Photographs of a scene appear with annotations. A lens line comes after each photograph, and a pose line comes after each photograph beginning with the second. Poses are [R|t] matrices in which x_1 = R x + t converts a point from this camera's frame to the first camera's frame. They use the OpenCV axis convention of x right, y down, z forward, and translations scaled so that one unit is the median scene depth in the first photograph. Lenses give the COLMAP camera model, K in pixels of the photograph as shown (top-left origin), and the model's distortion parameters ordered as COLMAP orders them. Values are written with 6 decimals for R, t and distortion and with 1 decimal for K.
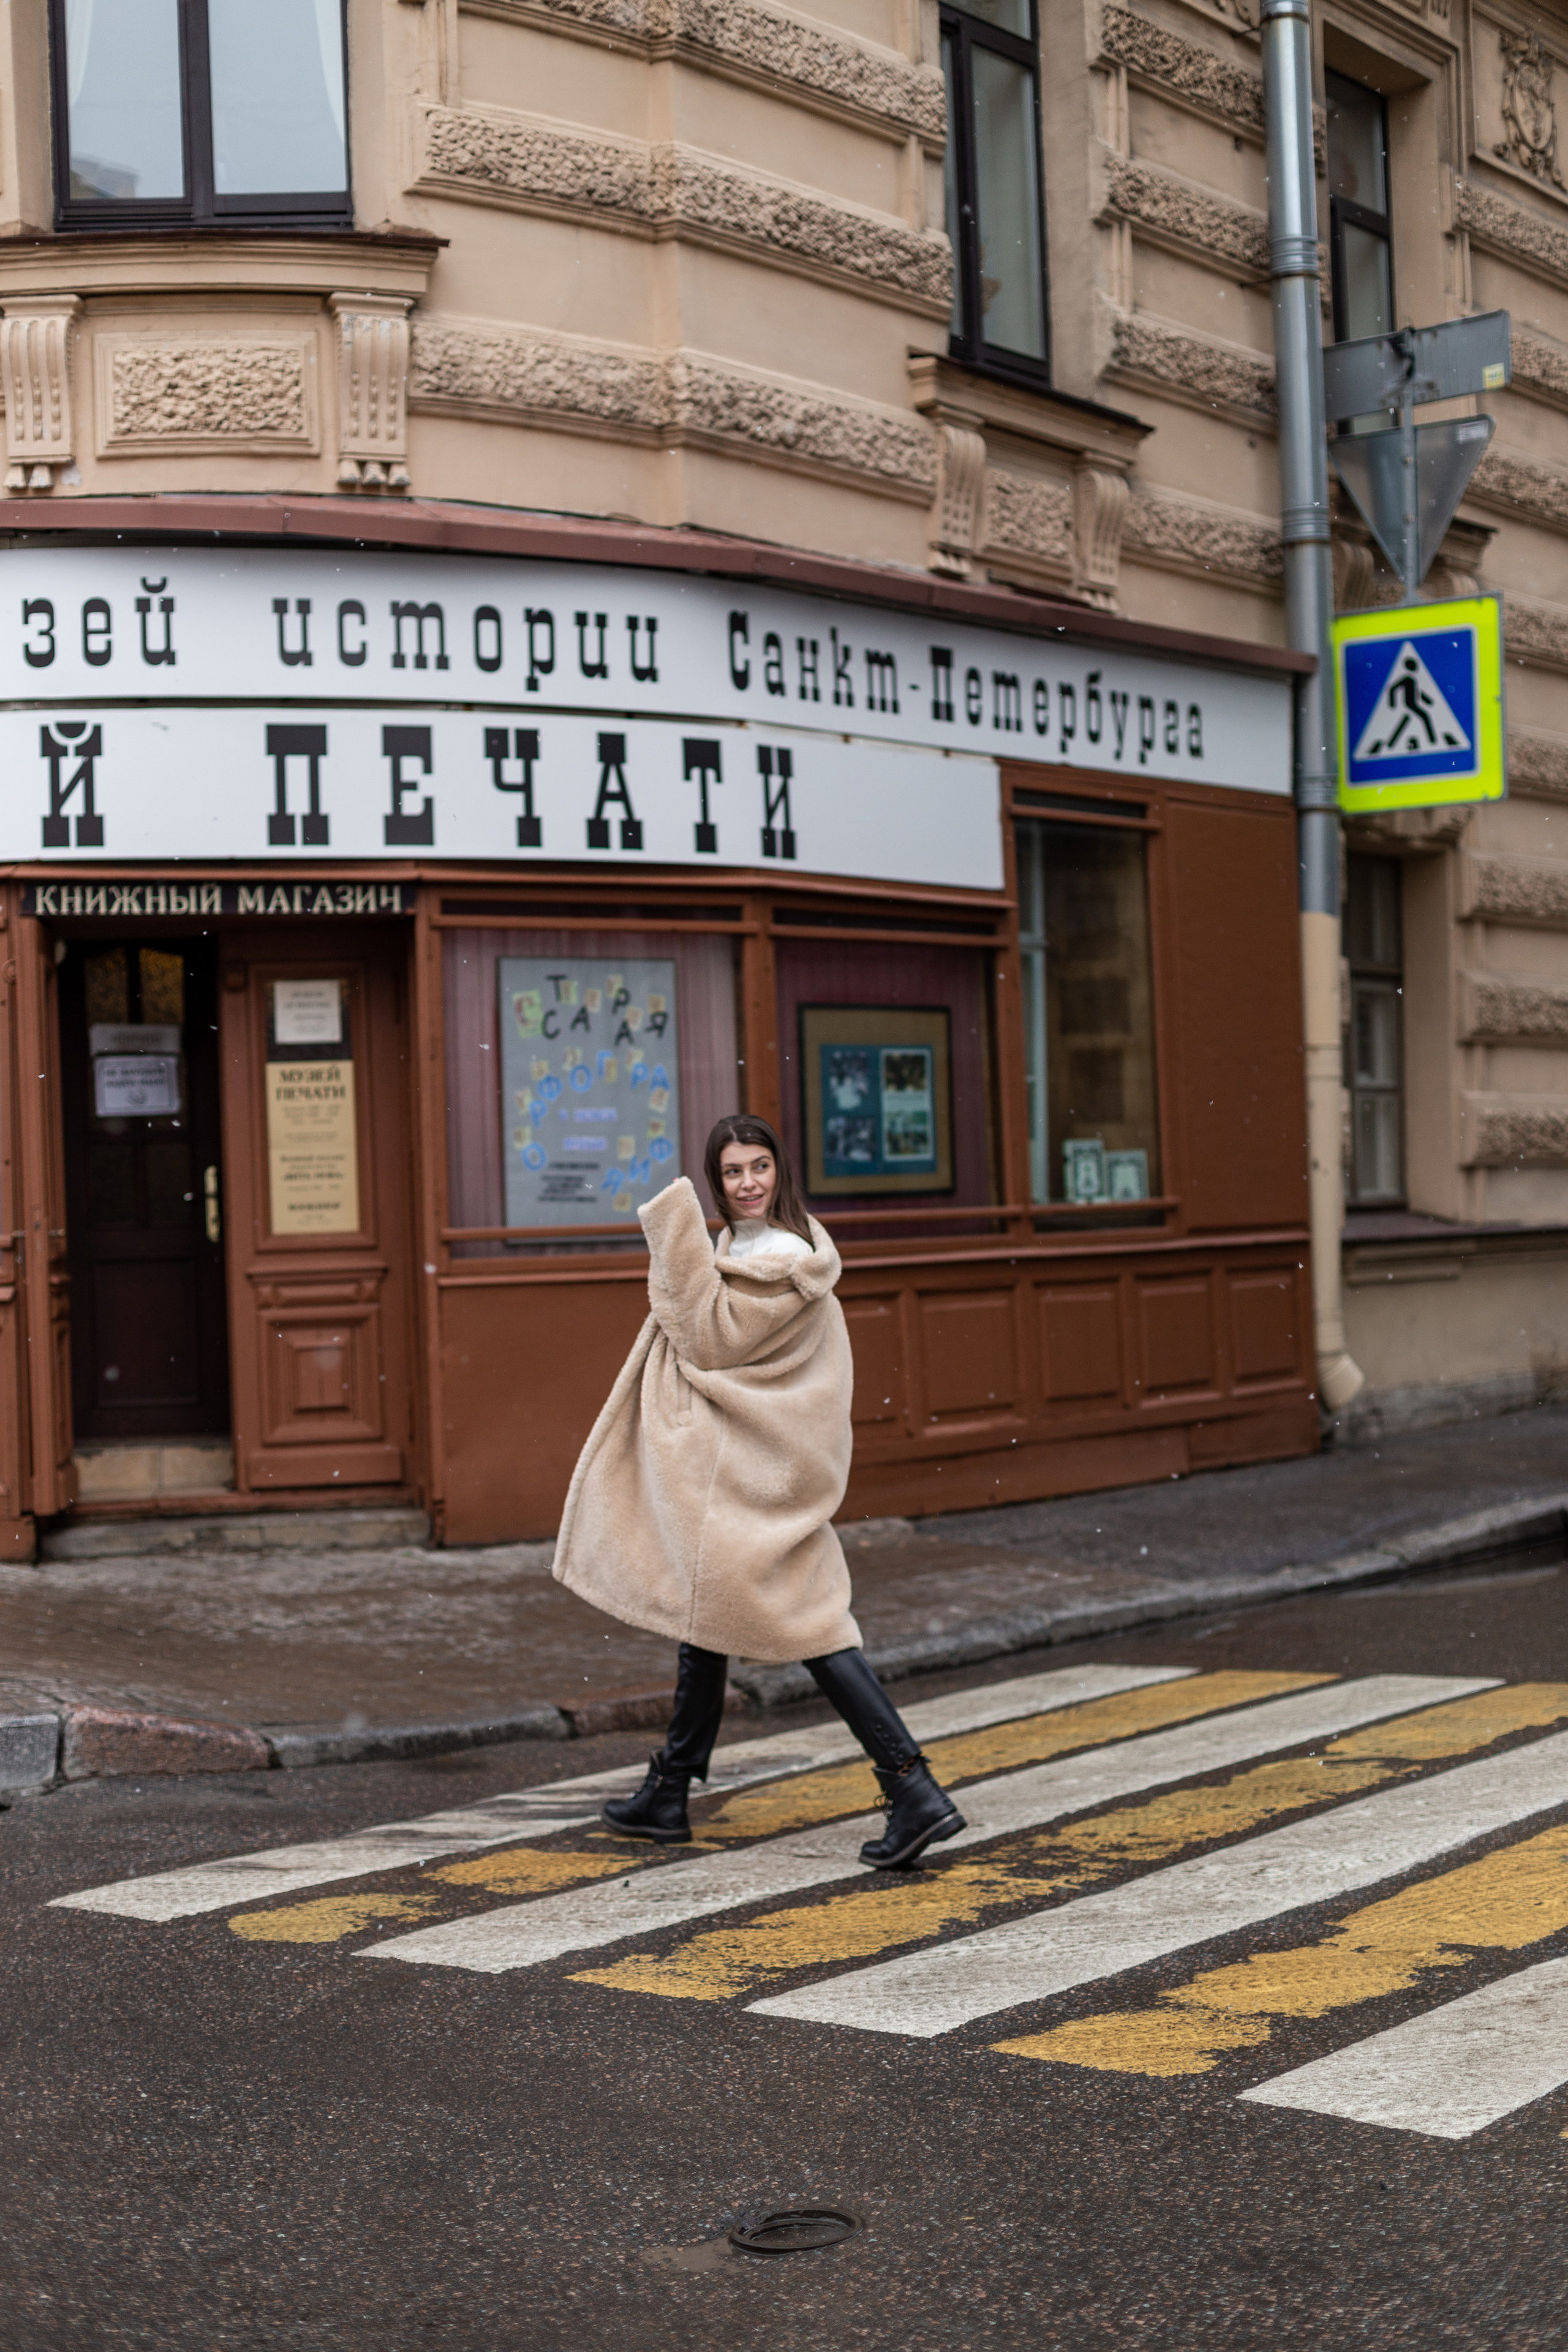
lens RADIAL K [[3428.1, 0, 752.2], [0, 3428.1, 1196.0], [0, 0, 1]] dist [-0.004972, 0.000000]
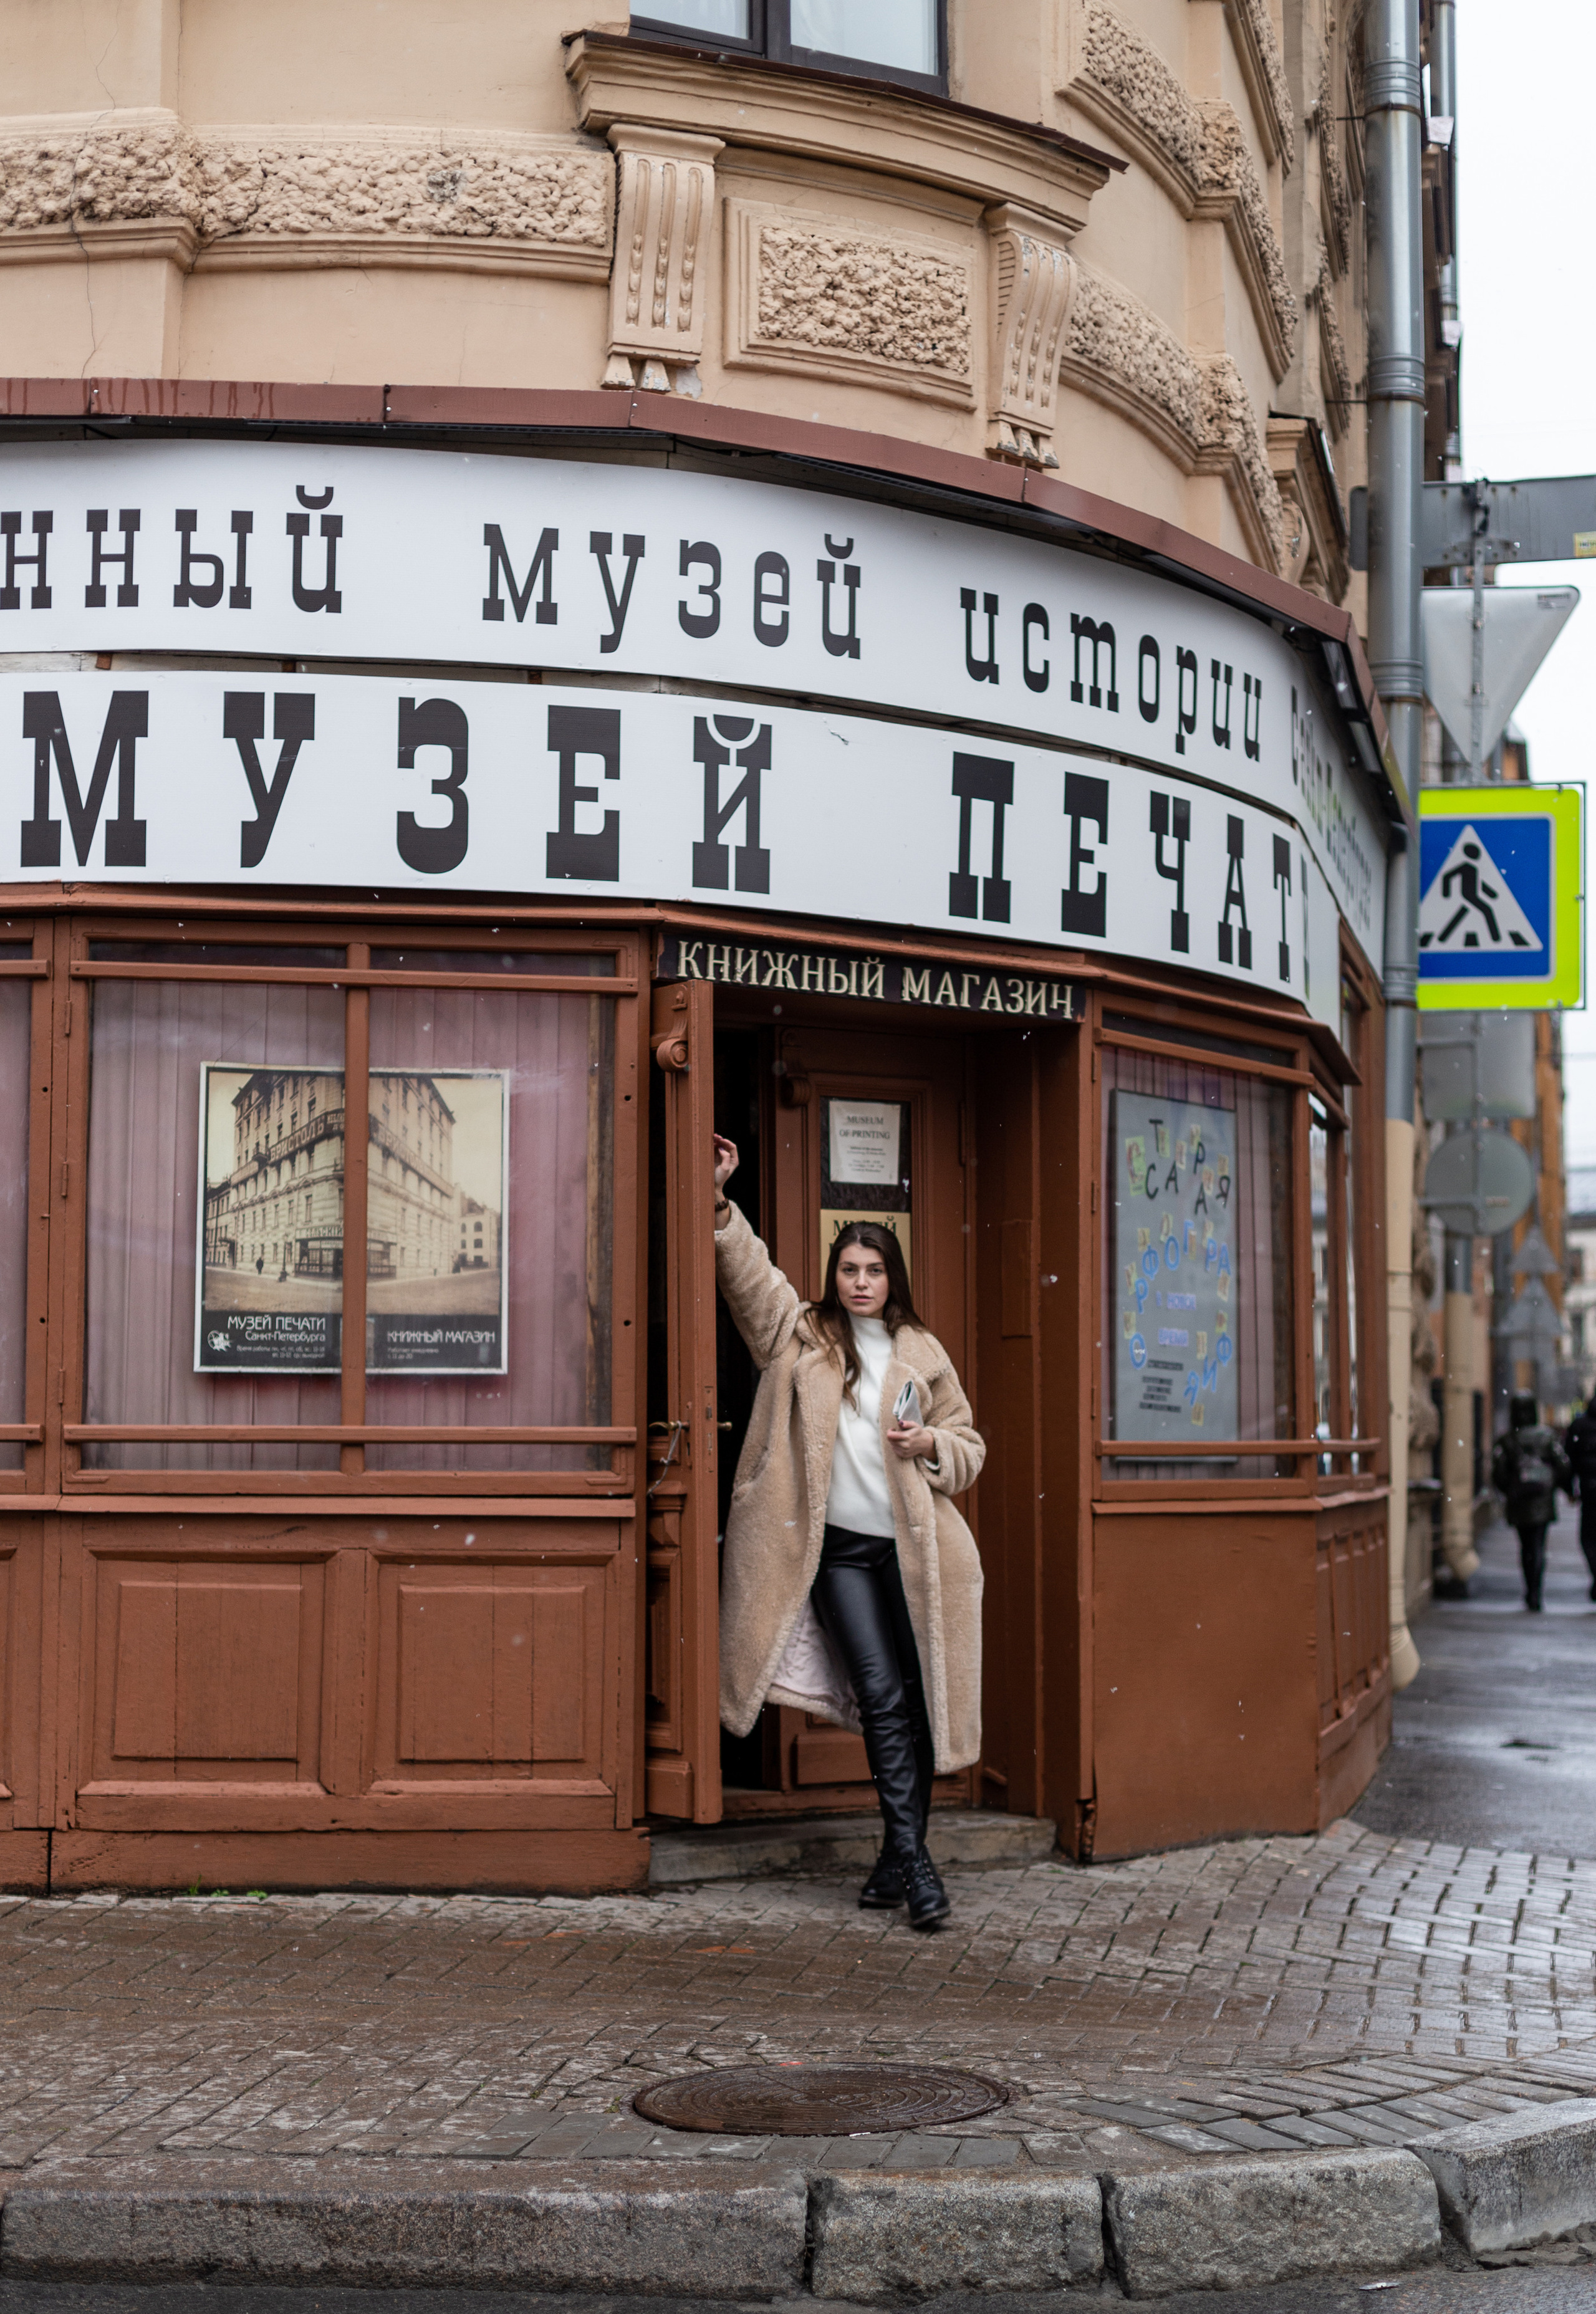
lens RADIAL K [[3712.2, 0, 844.6], [0, 3712.2, 1277.8], [0, 0, 1]] dist [-0.001847, 0.000000]
pose [[0.889755, 0.054635, 0.453158, -0.518084], [-0.030989, 0.997750, -0.059448, 0.024606], [-0.455386, 0.038851, 0.889446, 0.295948]]
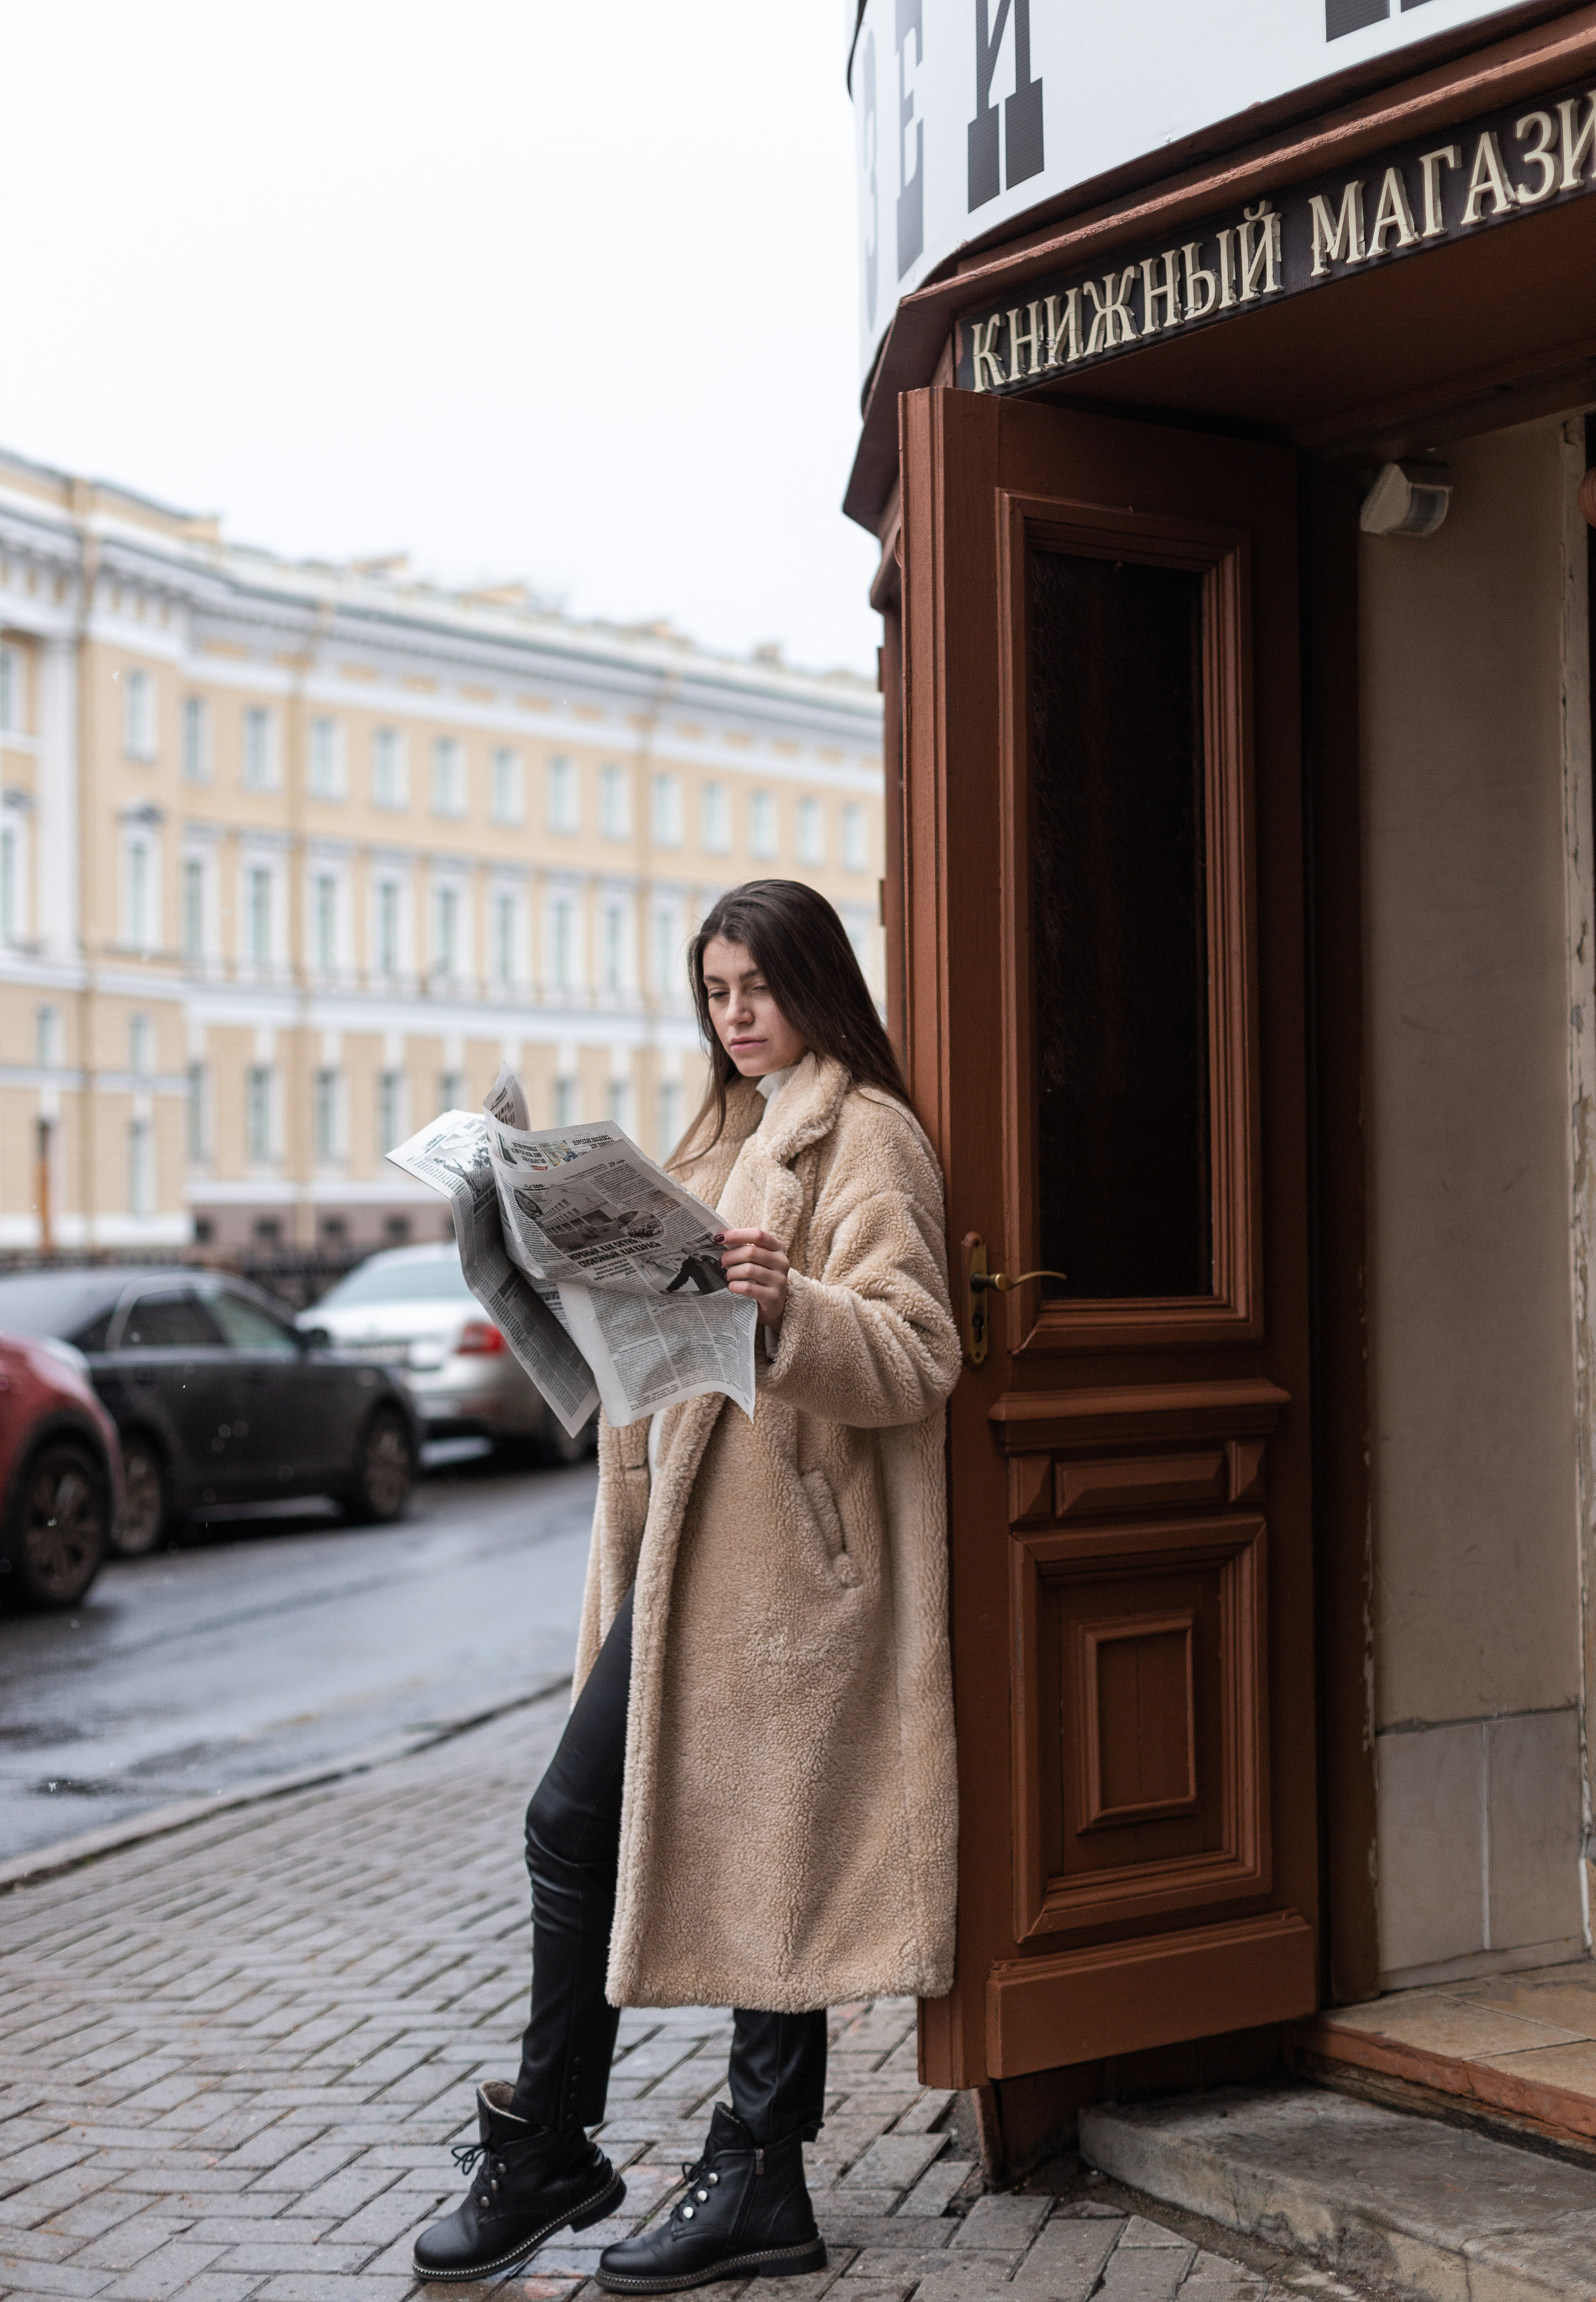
lens RADIAL K [[3692.6, 0, 799.8], [0, 3692.6, 1051.5], [0, 0, 1]] dist [-0.001847, 0.000000]
pose [[0.352568, -0.011833, -0.935711, 0.148089], [0.010543, 0.999907, -0.008673, -0.009643], [0.935727, -0.006807, 0.352660, 0.833693]]
